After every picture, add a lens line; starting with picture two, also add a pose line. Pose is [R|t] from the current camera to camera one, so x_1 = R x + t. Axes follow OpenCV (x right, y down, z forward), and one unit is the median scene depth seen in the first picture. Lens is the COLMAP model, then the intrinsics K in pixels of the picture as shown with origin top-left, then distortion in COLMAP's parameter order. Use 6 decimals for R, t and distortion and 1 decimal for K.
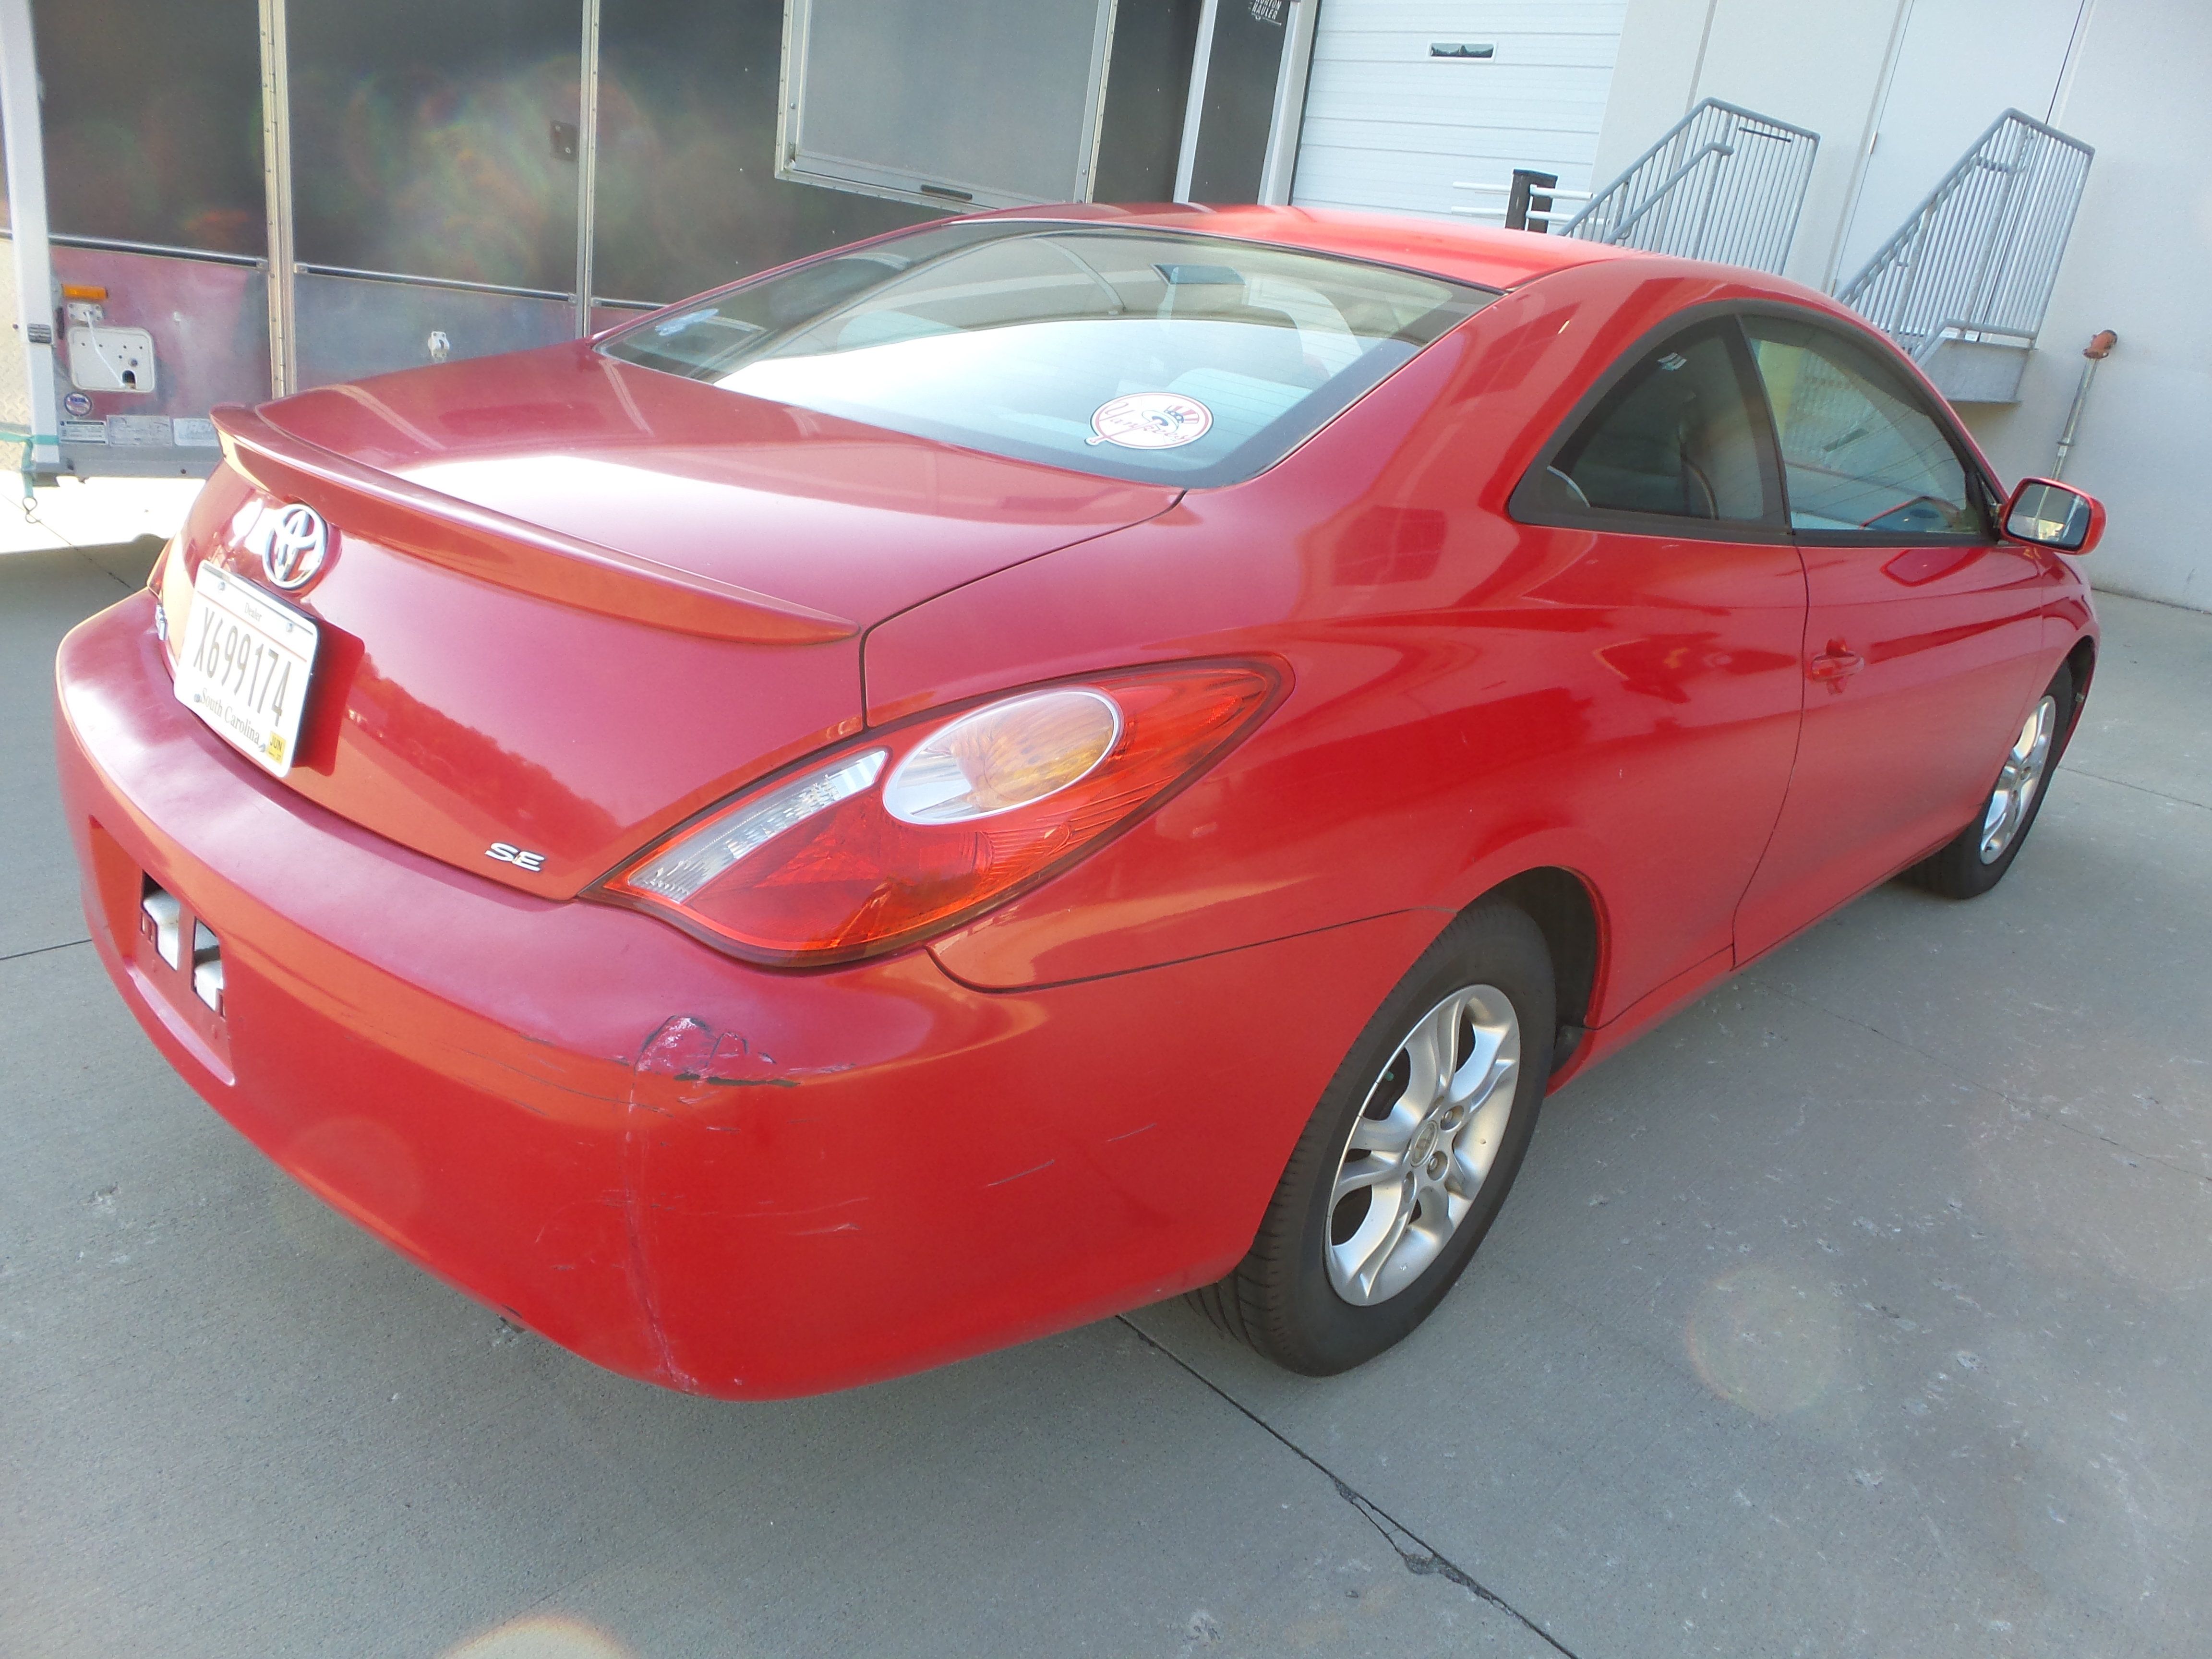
lens RADIAL K [[1585.2, 0, 1113.1], [0, 1585.2, 849.6], [0, 0, 1]] dist [-0.000957, 0.002932]
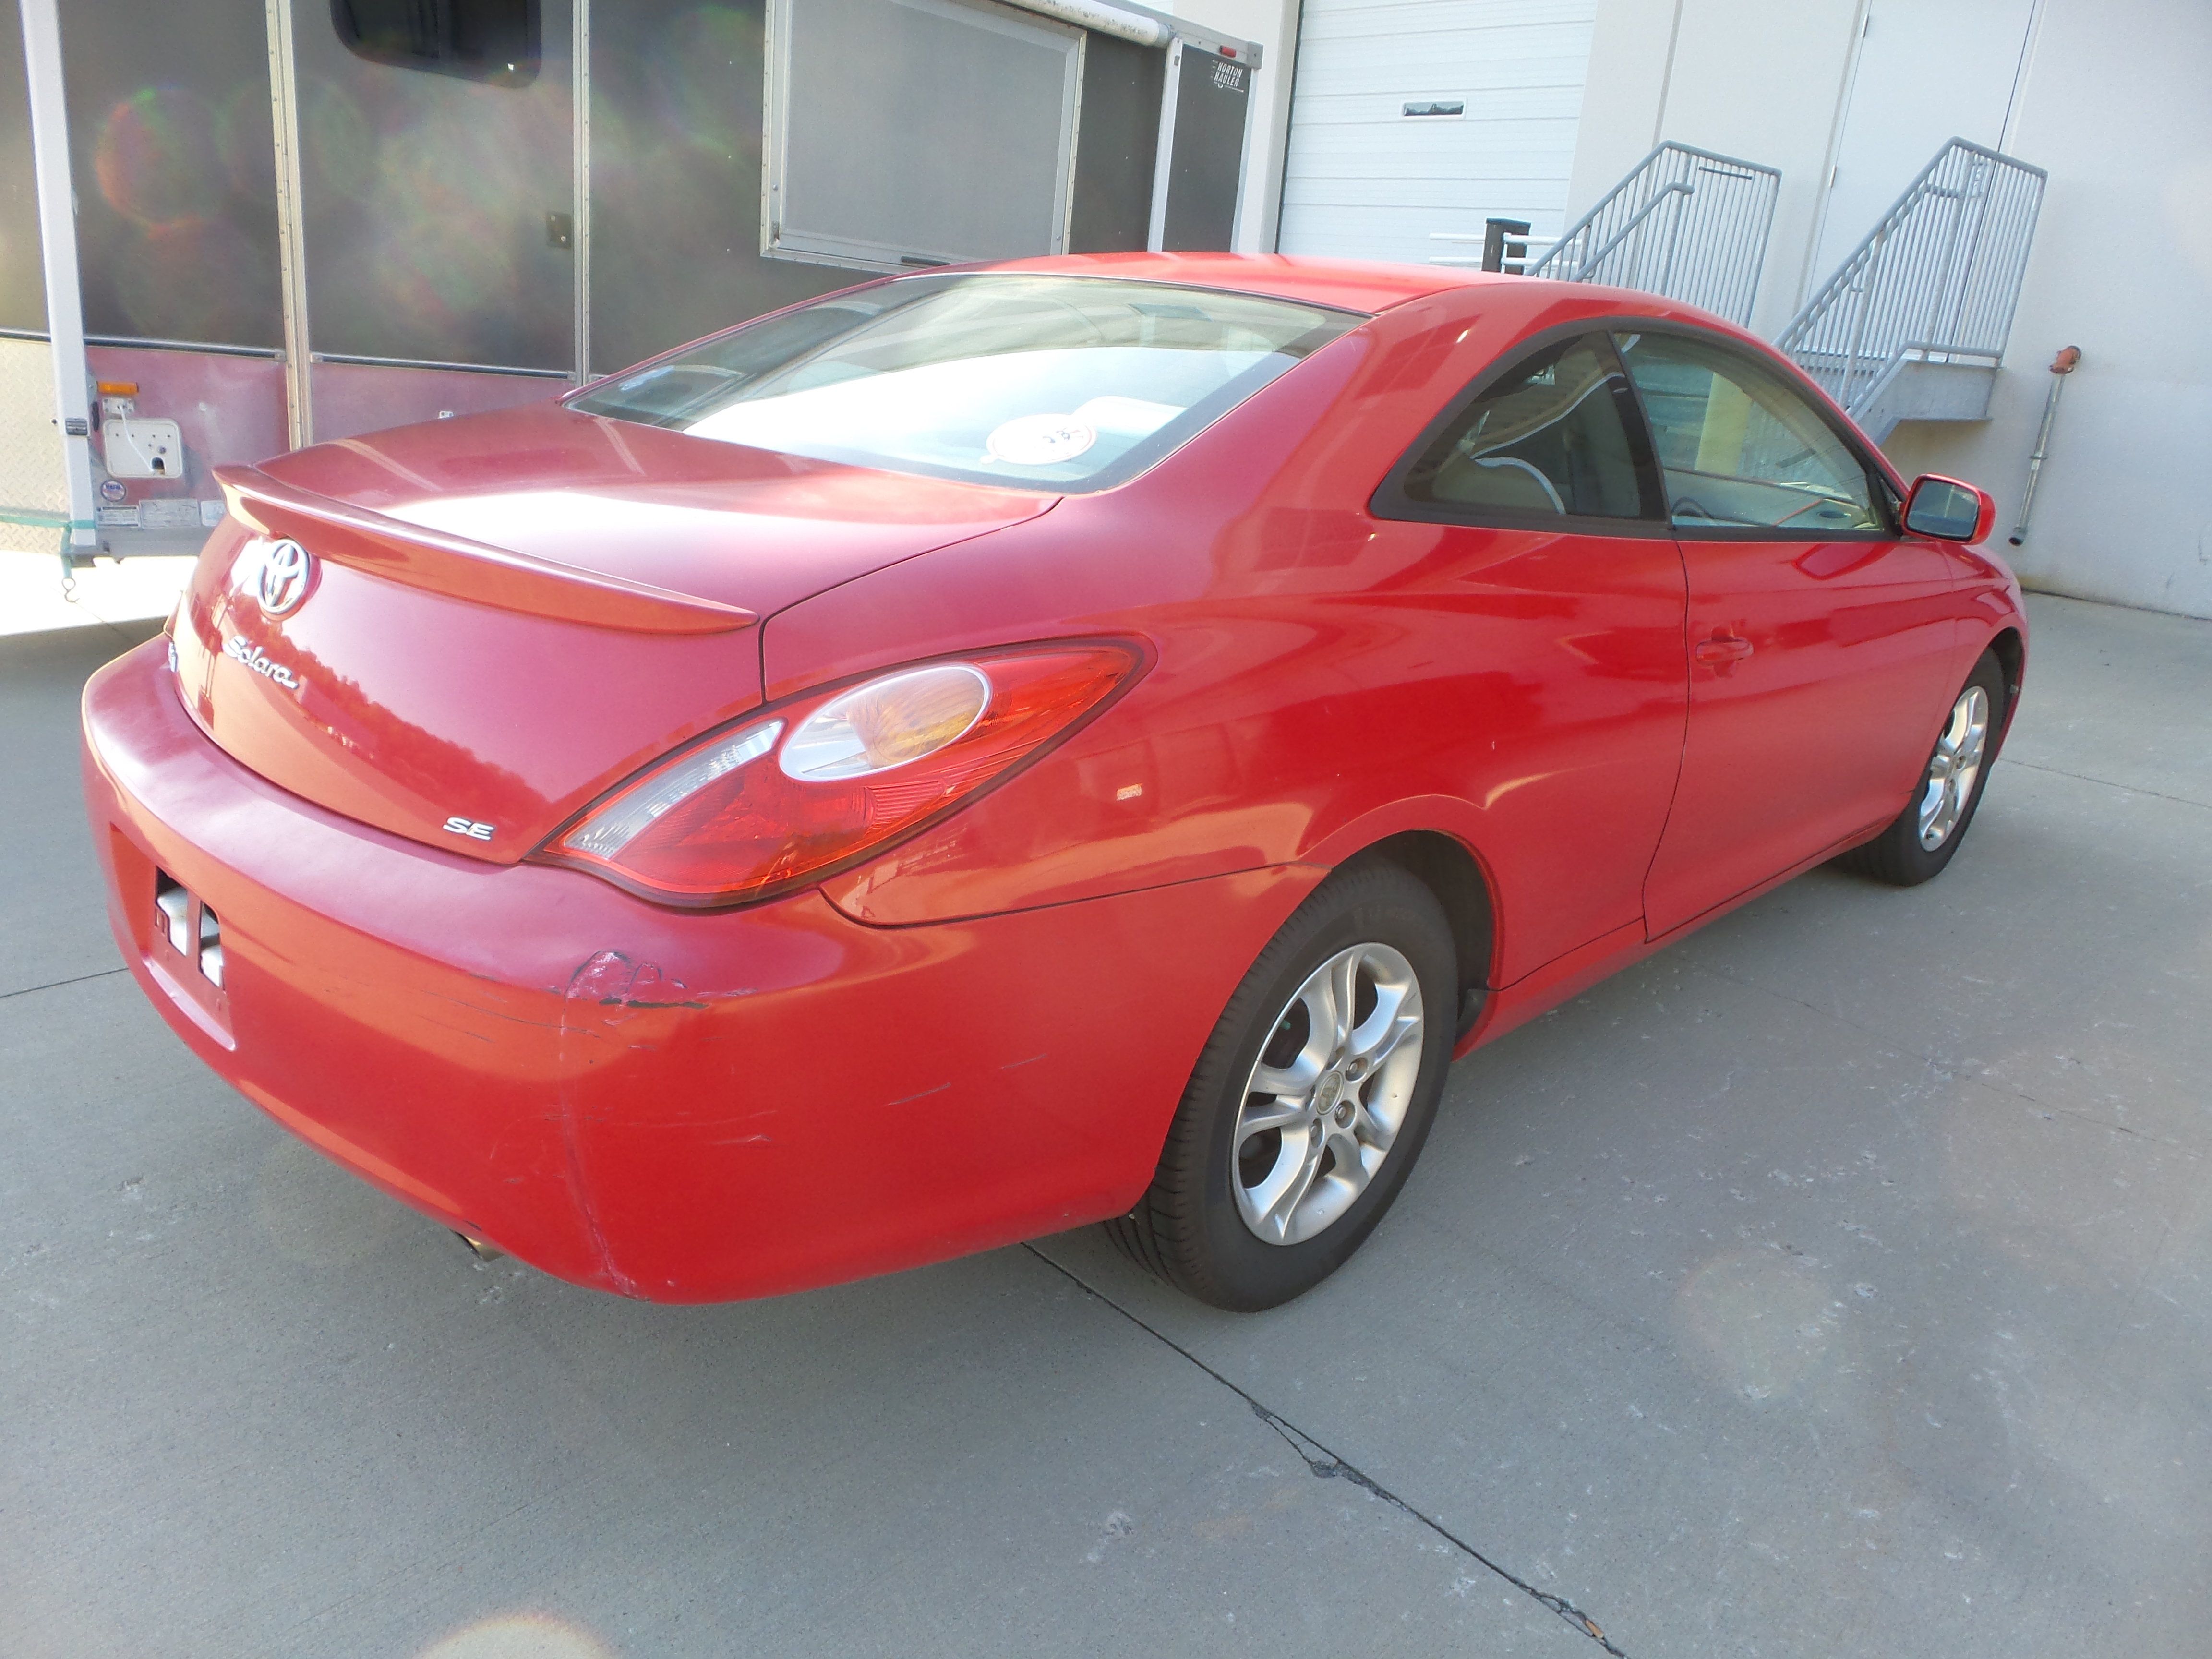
lens RADIAL K [[1552.4, 0, 1087.5], [0, 1552.4, 835.4], [0, 0, 1]] dist [0.001207, 0.002853]
pose [[0.999067, -0.036570, -0.022973, 0.059765], [0.035682, 0.998643, -0.037924, 0.042681], [0.024329, 0.037069, 0.999017, -0.069344]]
